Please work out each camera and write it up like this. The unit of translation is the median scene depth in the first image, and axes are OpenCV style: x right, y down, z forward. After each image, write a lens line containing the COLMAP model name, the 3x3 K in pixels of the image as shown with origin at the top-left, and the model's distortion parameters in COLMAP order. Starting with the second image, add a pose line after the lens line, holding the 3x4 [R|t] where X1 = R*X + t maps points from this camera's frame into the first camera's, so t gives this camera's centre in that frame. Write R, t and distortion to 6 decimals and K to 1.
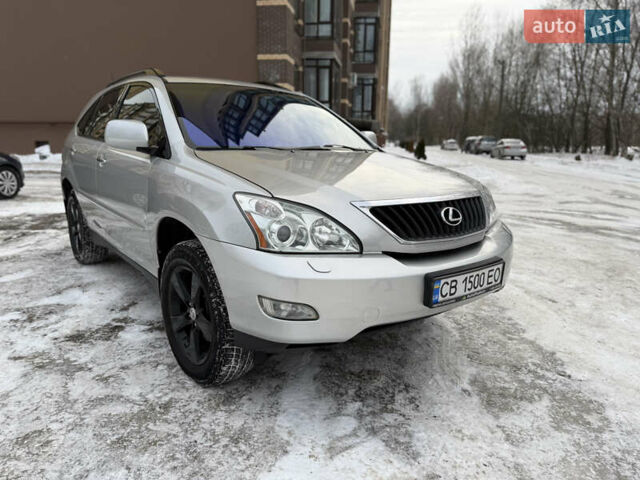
lens RADIAL K [[444.0, 0, 320.0], [0, 444.0, 240.0], [0, 0, 1]] dist [0.027740, -0.033238]
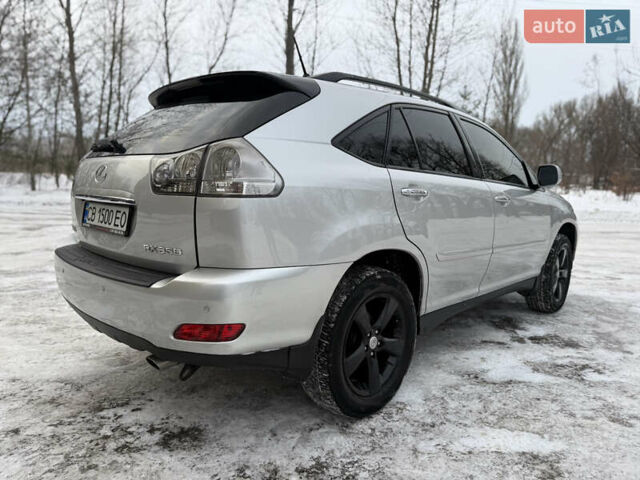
lens RADIAL K [[444.0, 0, 320.0], [0, 444.0, 240.0], [0, 0, 1]] dist [0.027740, -0.033238]
pose [[-0.113004, -0.148105, 0.982494, -1.765534], [0.191728, 0.966994, 0.167821, -0.417129], [-0.974921, 0.207336, -0.080878, 1.874937]]
